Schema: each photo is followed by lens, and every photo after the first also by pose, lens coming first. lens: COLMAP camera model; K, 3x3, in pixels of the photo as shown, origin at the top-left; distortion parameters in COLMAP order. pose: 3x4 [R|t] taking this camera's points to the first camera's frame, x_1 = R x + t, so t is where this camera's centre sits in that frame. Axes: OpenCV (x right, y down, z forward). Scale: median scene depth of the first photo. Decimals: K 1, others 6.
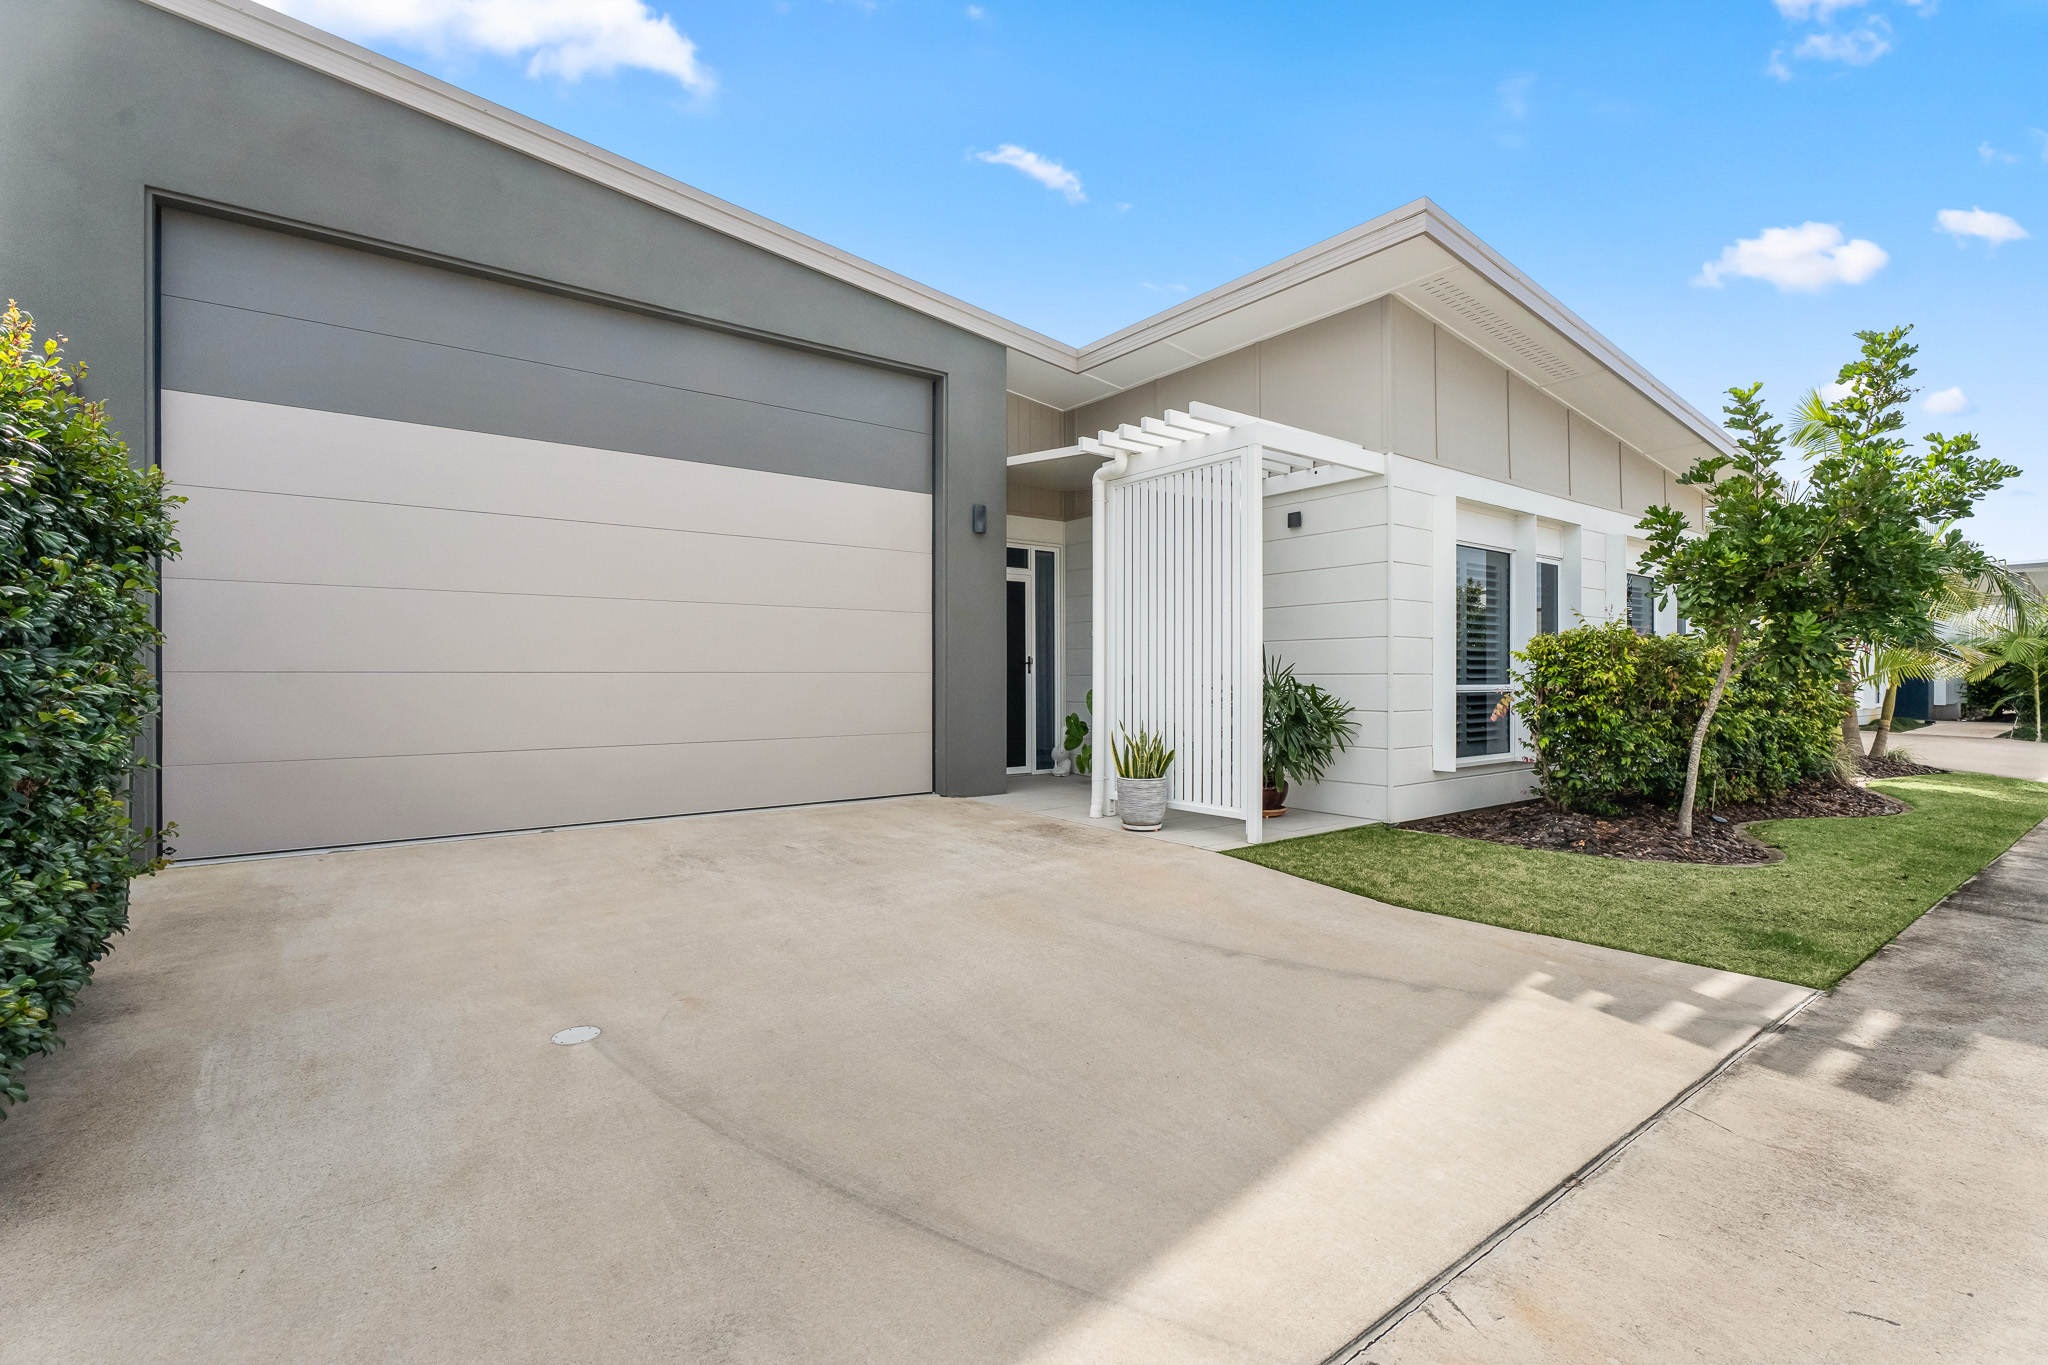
lens RADIAL K [[928.4, 0, 1019.1], [0, 928.4, 679.8], [0, 0, 1]] dist [0.002237, -0.002892]
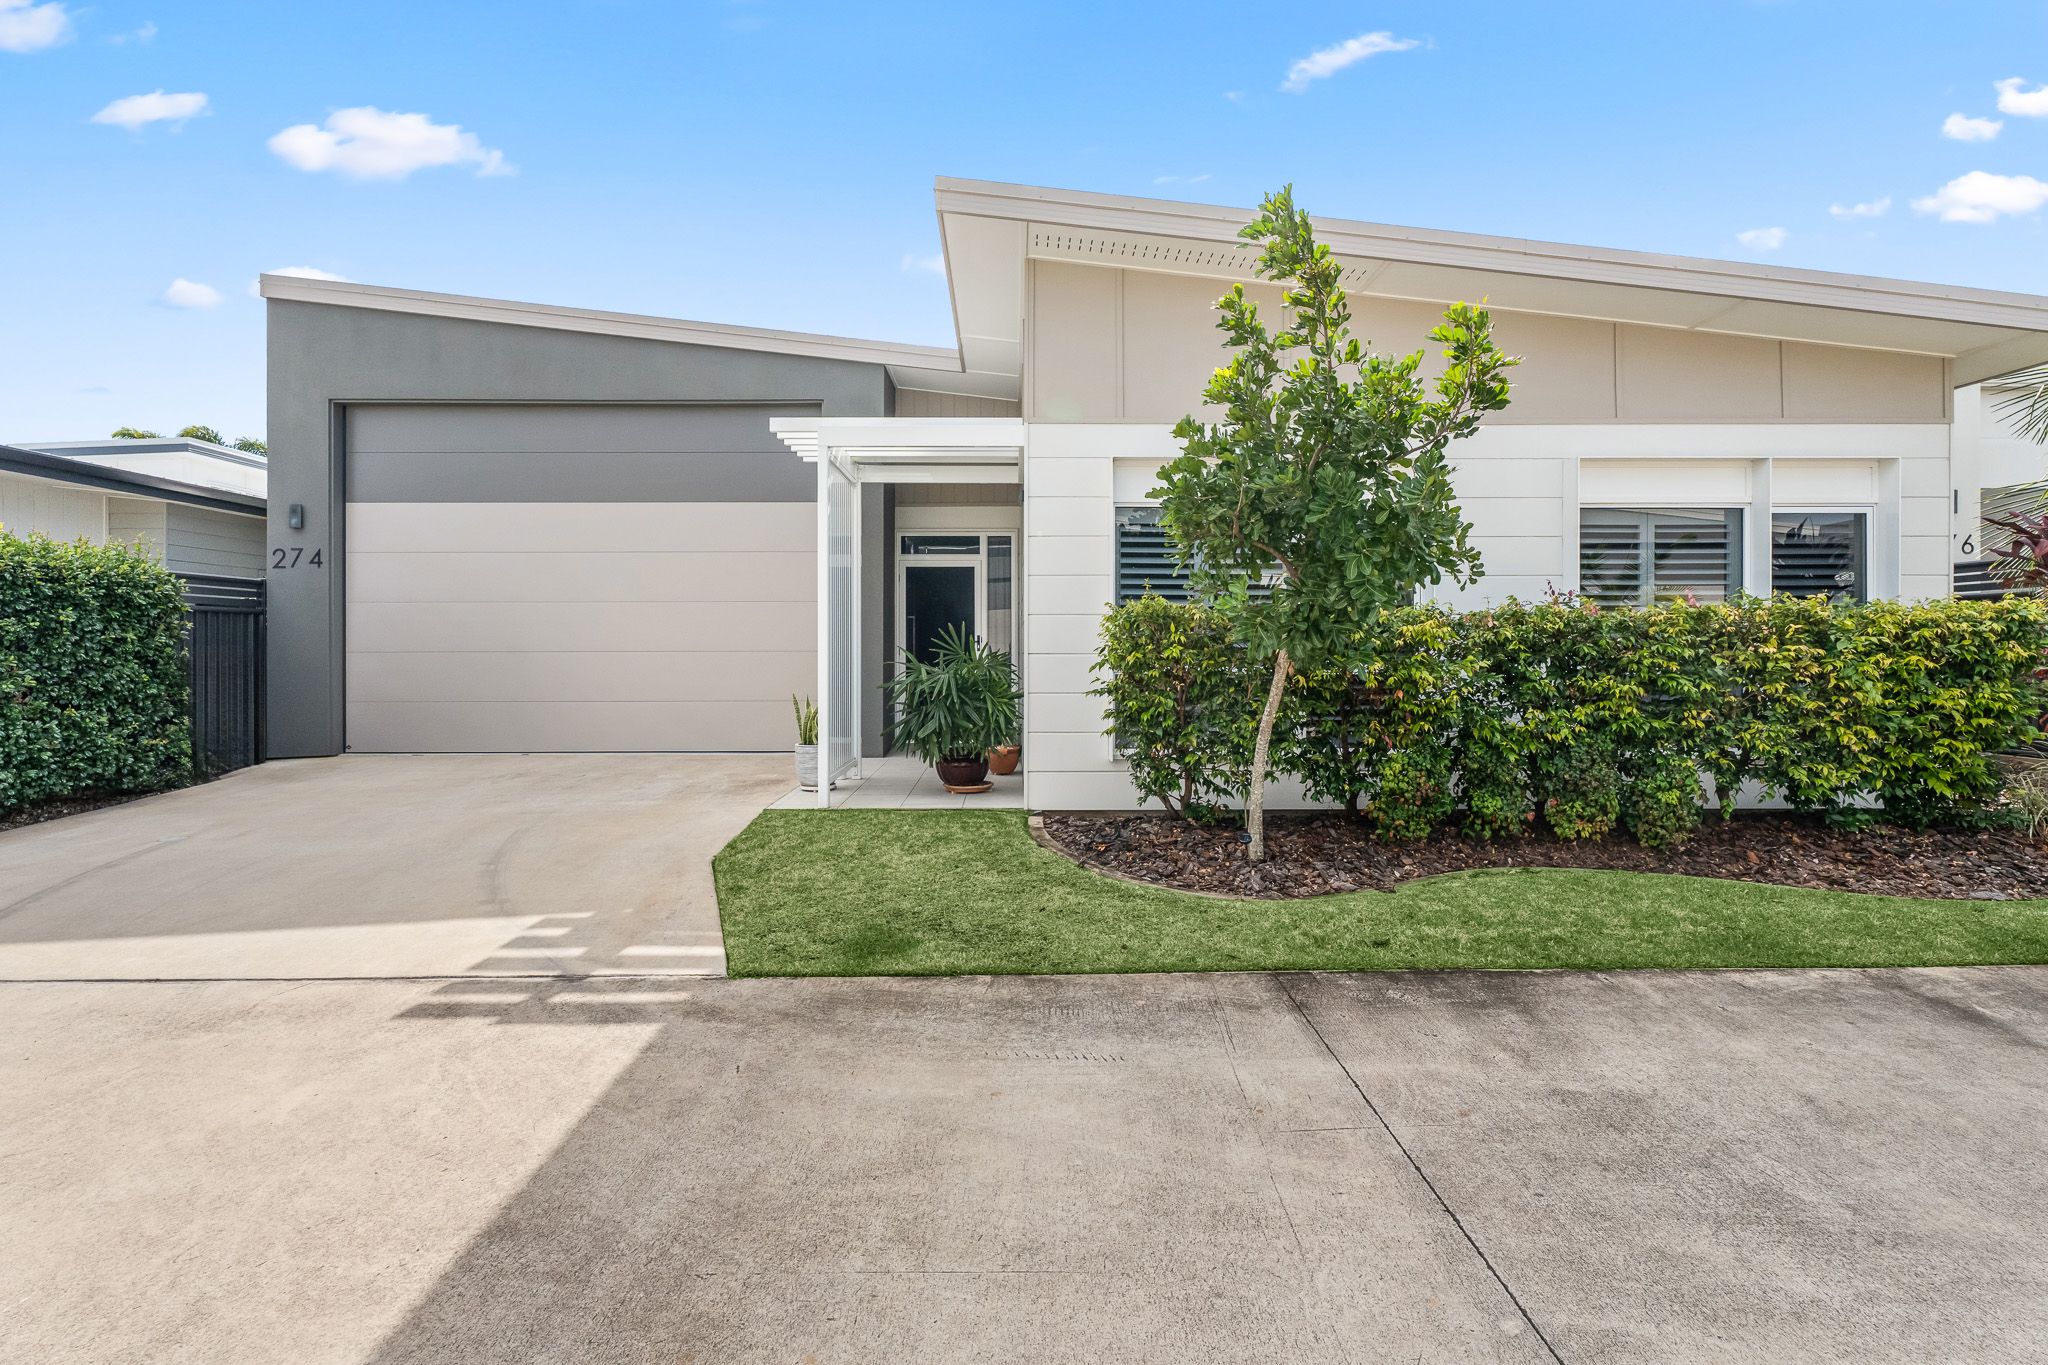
lens RADIAL K [[928.4, 0, 1015.1], [0, 928.4, 667.8], [0, 0, 1]] dist [0.002237, -0.002892]
pose [[0.801557, 0.009503, -0.597843, 1.963030], [-0.001109, 0.999896, 0.014407, -0.010508], [0.597918, -0.010885, 0.801484, 0.450718]]
